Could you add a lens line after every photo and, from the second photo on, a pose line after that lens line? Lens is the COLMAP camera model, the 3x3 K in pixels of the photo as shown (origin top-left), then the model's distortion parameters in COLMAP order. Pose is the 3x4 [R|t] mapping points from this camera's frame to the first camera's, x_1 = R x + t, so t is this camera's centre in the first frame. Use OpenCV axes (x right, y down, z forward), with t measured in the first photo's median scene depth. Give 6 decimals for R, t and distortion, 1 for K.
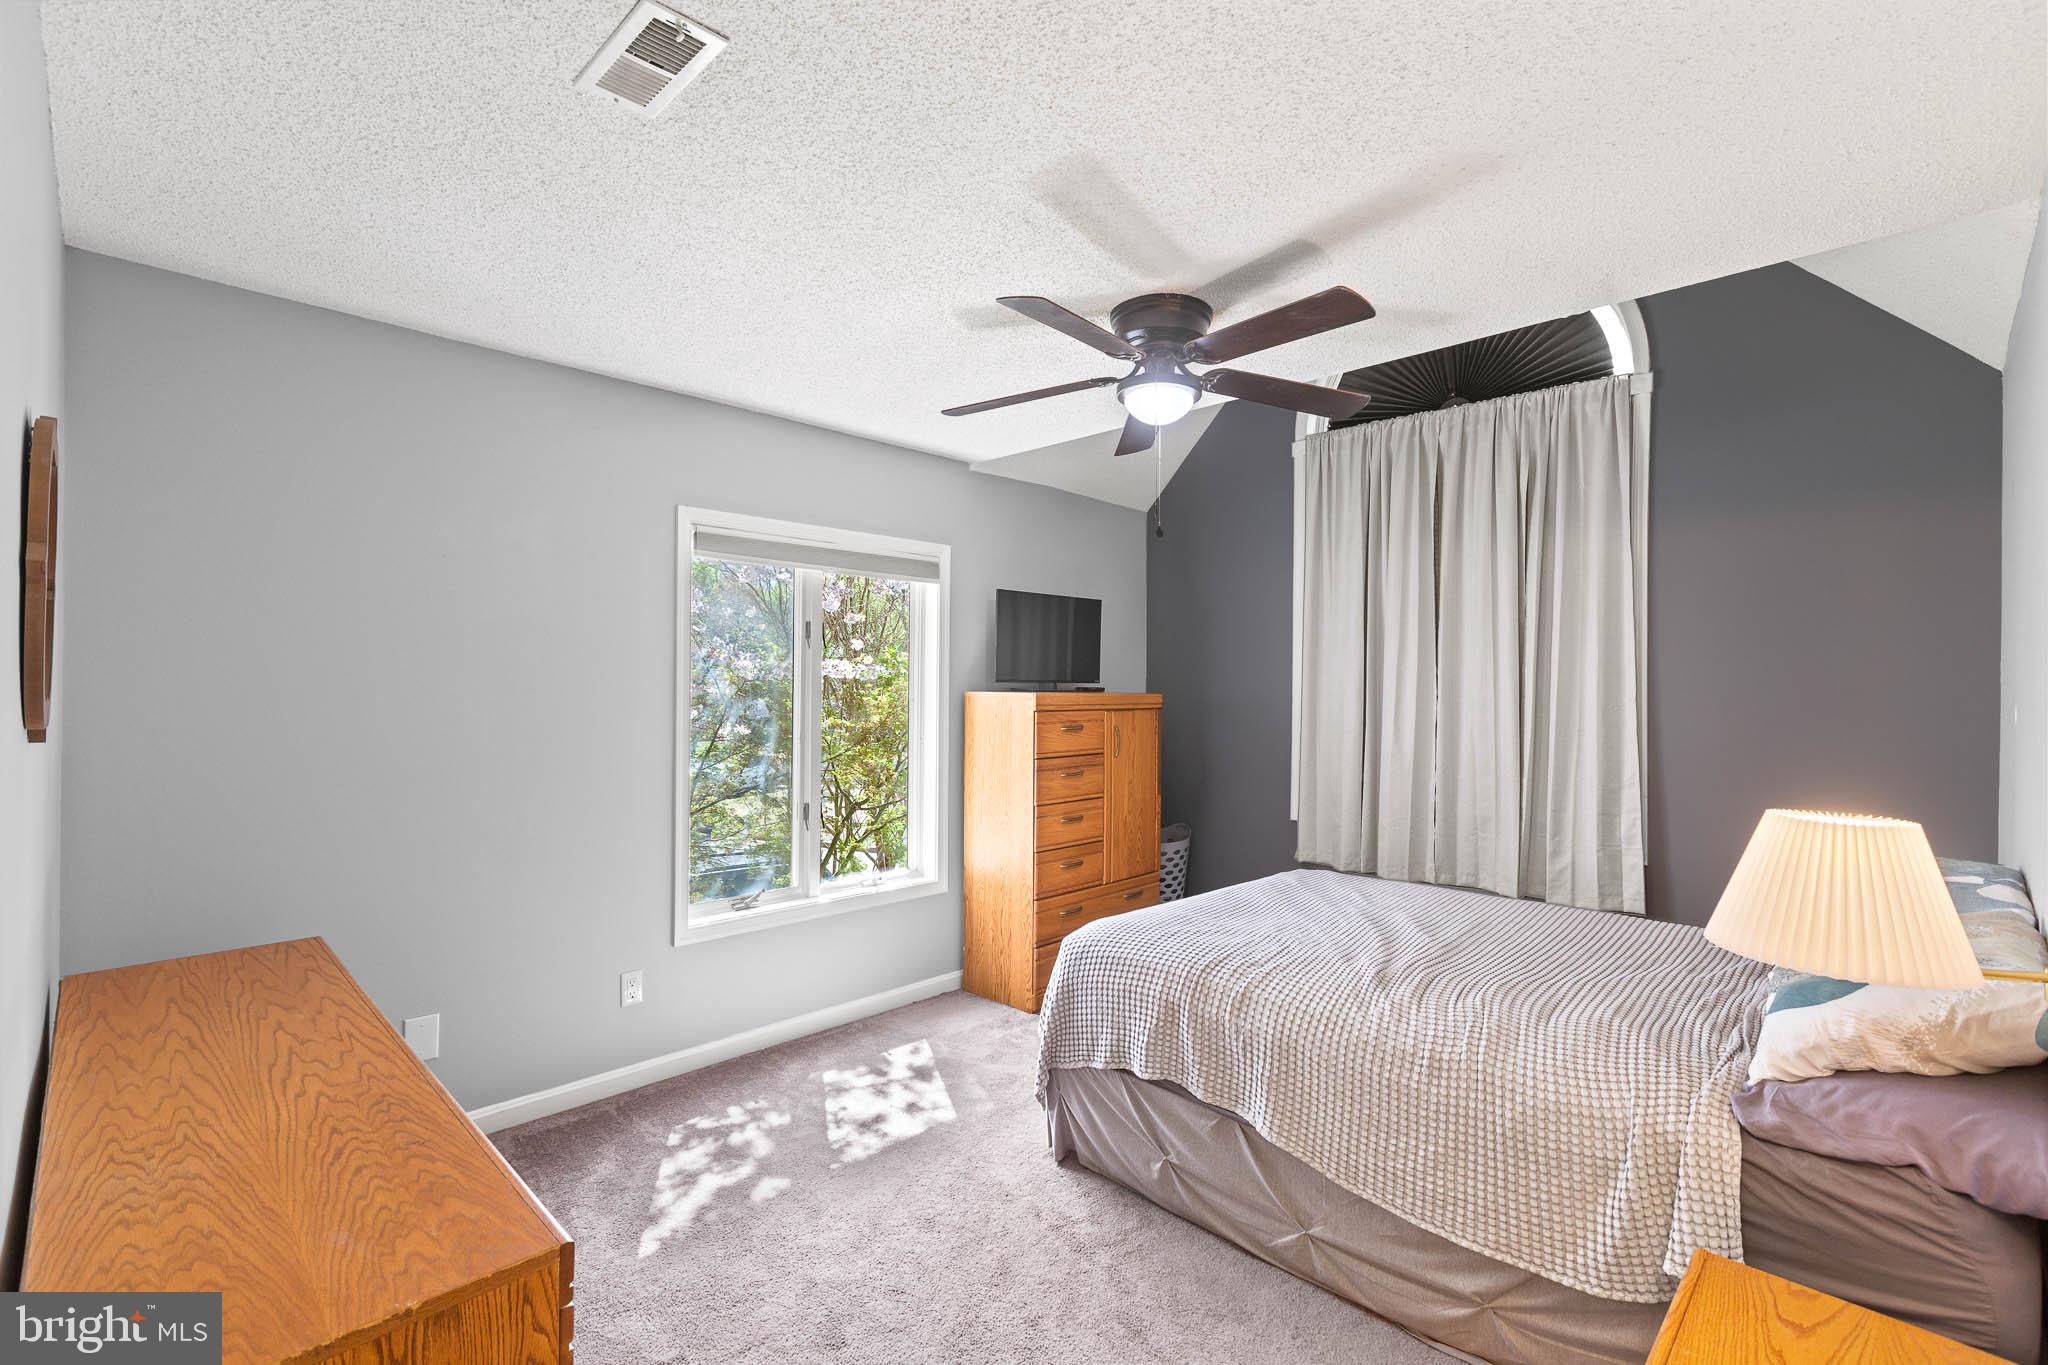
lens RADIAL K [[925.8, 0, 1024.0], [0, 925.8, 682.5], [0, 0, 1]] dist [-0.000299, -0.000473]
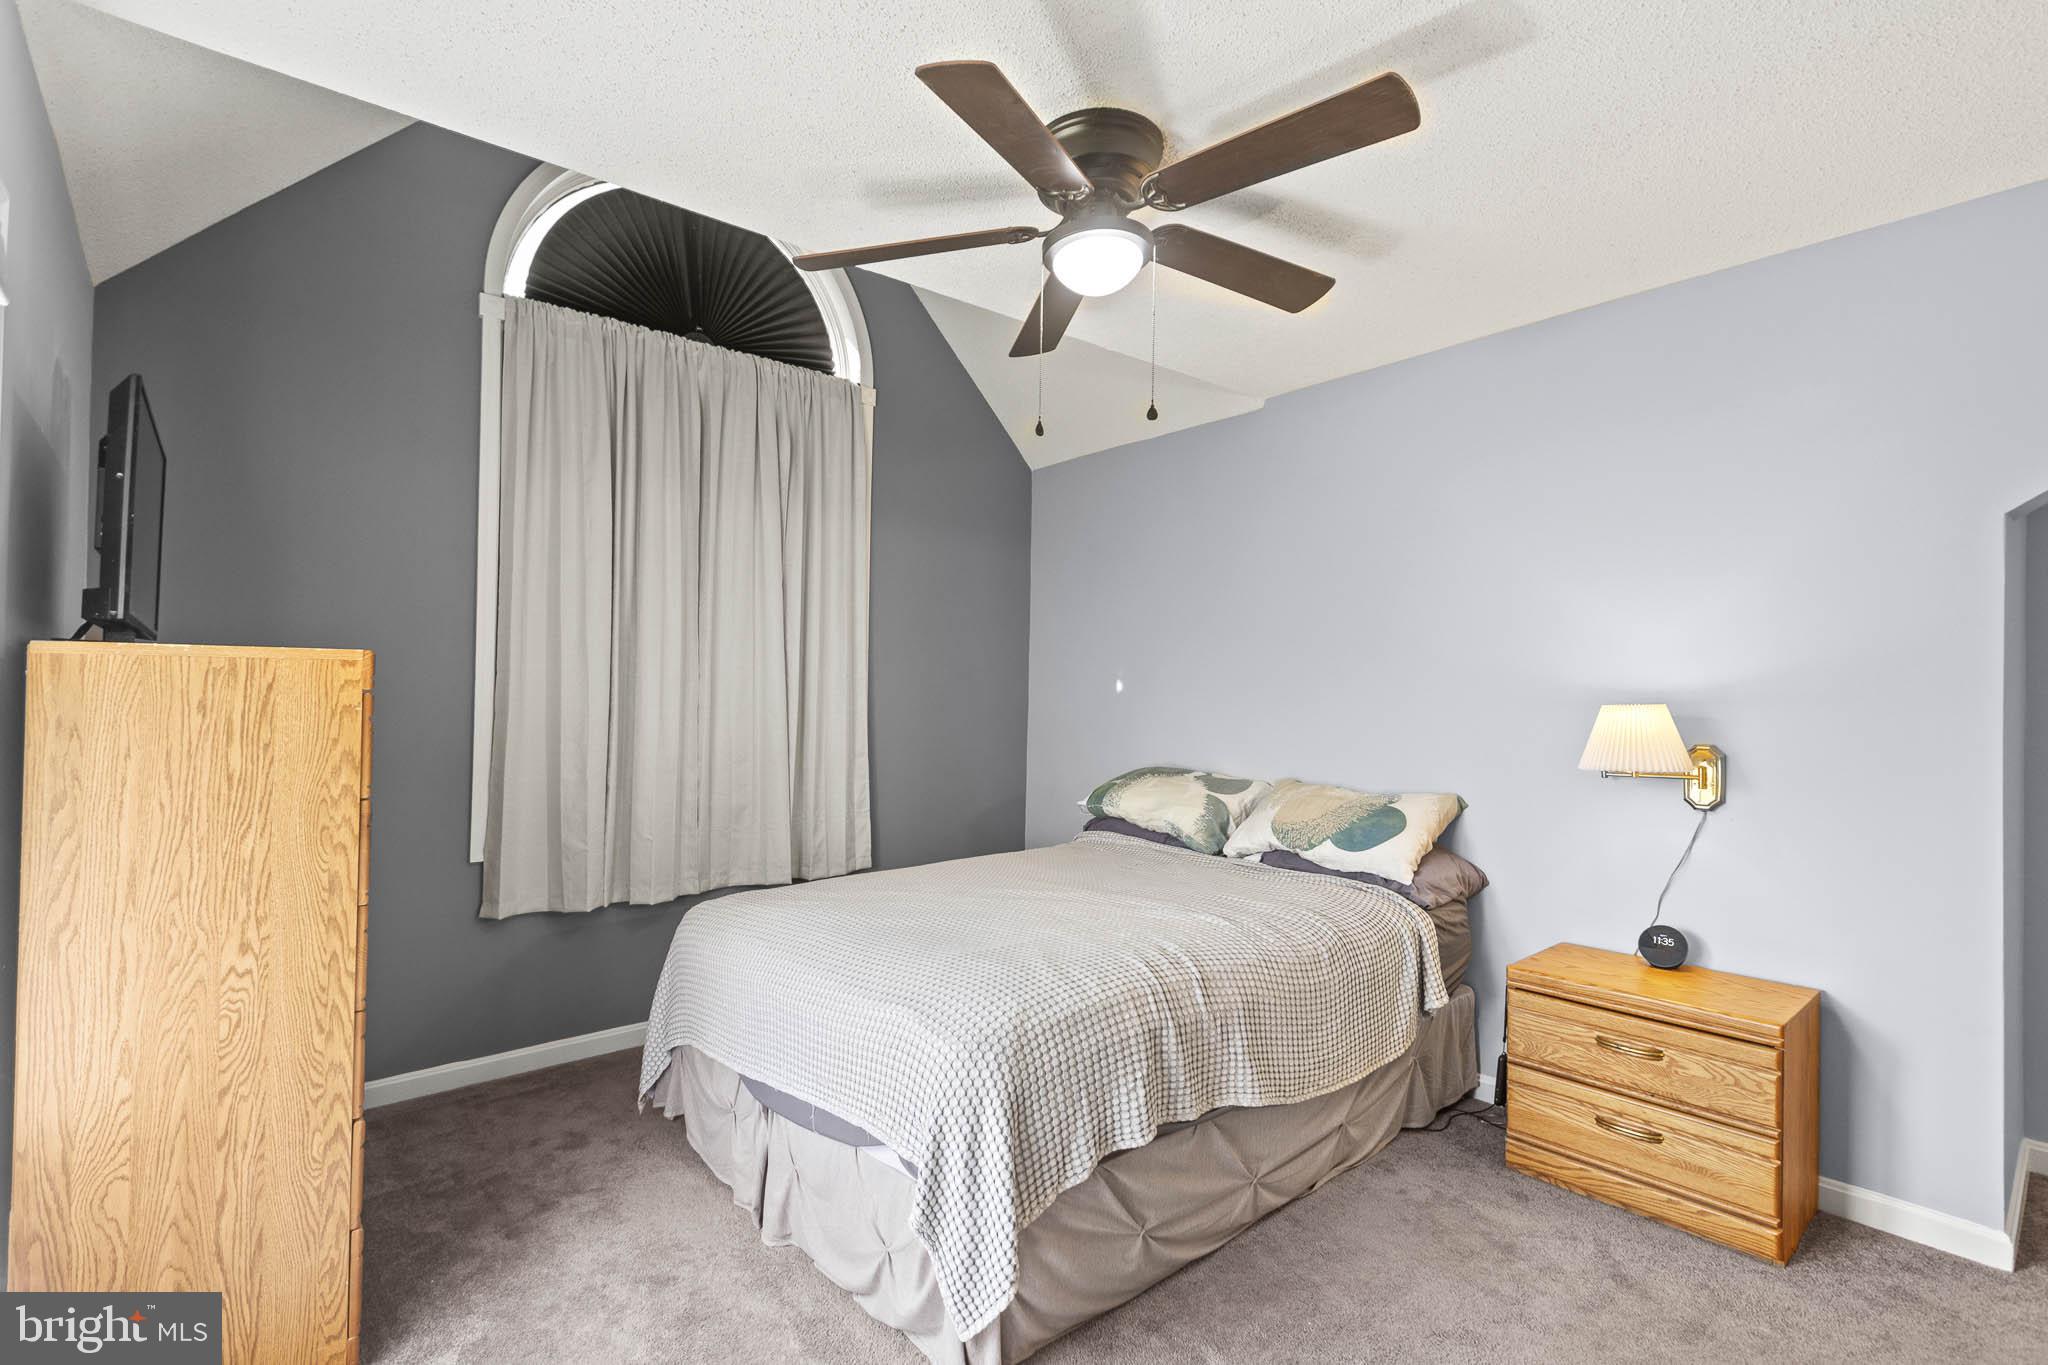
lens RADIAL K [[944.2, 0, 1025.0], [0, 944.2, 700.8], [0, 0, 1]] dist [0.000204, -0.000072]
pose [[0.077189, -0.010853, 0.996957, -0.463651], [0.001469, 0.999941, 0.010772, 0.034879], [-0.997015, 0.000633, 0.077201, 0.729117]]
